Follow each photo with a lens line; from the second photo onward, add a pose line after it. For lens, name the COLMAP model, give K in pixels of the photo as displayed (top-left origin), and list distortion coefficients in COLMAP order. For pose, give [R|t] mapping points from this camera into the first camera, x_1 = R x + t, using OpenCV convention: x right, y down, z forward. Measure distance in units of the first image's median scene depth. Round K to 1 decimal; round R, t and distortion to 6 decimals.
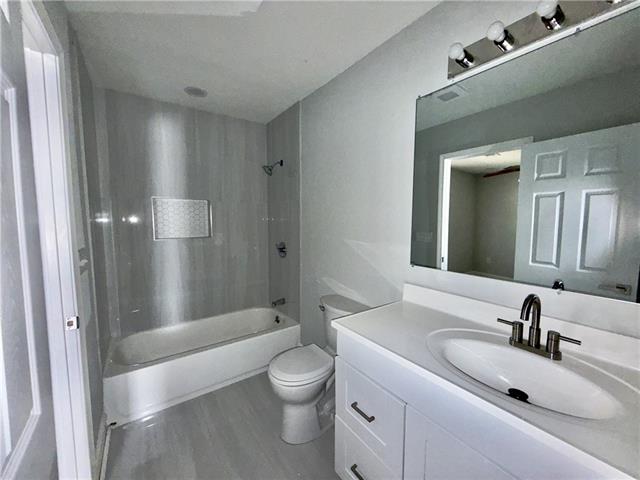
lens RADIAL K [[253.4, 0, 317.8], [0, 253.4, 236.7], [0, 0, 1]] dist [-0.002965, 0.000665]
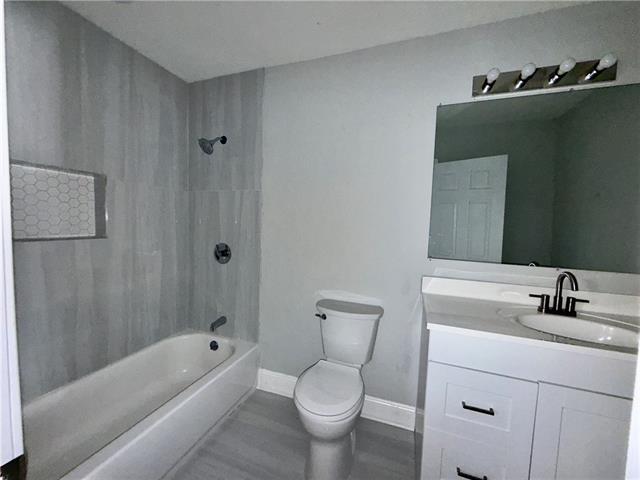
lens RADIAL K [[253.4, 0, 317.2], [0, 253.4, 238.1], [0, 0, 1]] dist [-0.002965, 0.000665]
pose [[0.826338, -0.006114, 0.563141, -0.620267], [0.010390, 0.999936, -0.004390, 0.022576], [-0.563078, 0.009479, 0.826349, 0.377957]]
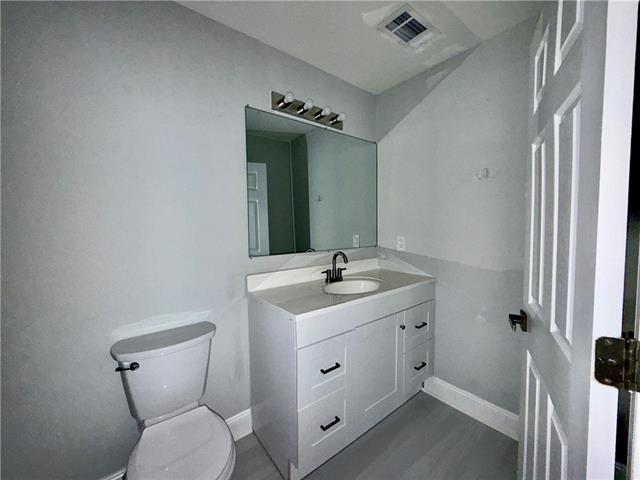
lens RADIAL K [[253.4, 0, 316.1], [0, 253.4, 239.5], [0, 0, 1]] dist [-0.002965, 0.000665]
pose [[-0.029571, -0.054349, 0.998084, -0.710532], [0.090966, 0.994231, 0.056834, -0.001304], [-0.995415, 0.092472, -0.024456, 0.735254]]
